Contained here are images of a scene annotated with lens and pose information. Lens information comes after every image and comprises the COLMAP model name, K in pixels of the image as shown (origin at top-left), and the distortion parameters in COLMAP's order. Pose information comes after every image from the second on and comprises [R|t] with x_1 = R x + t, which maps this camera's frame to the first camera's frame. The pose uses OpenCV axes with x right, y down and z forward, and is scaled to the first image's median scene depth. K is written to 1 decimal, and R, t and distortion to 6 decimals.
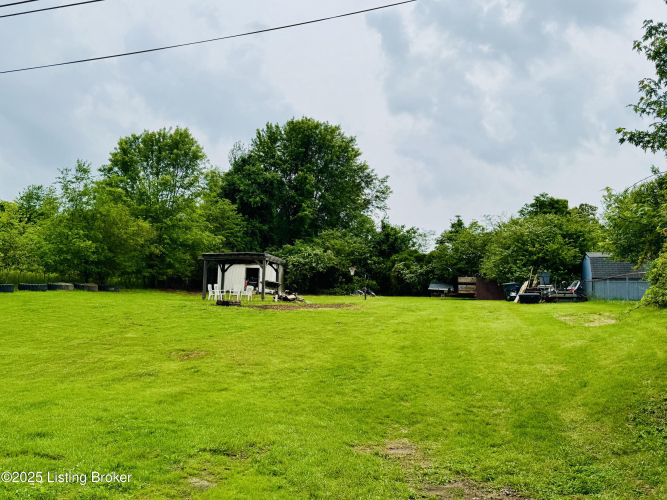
lens RADIAL K [[542.6, 0, 336.9], [0, 542.6, 252.8], [0, 0, 1]] dist [0.158237, -0.291281]
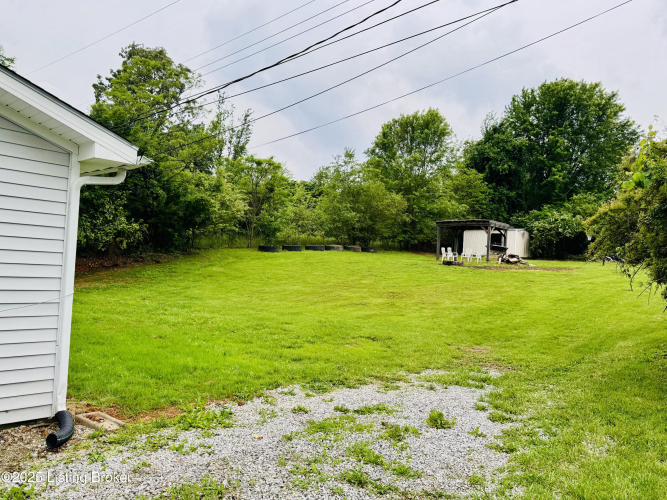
lens RADIAL K [[542.6, 0, 336.9], [0, 542.6, 252.8], [0, 0, 1]] dist [0.158237, -0.291281]
pose [[0.880098, 0.016333, -0.474511, 0.082069], [0.013554, 0.998137, 0.059495, -0.002237], [0.474599, -0.058793, 0.878237, -0.088203]]
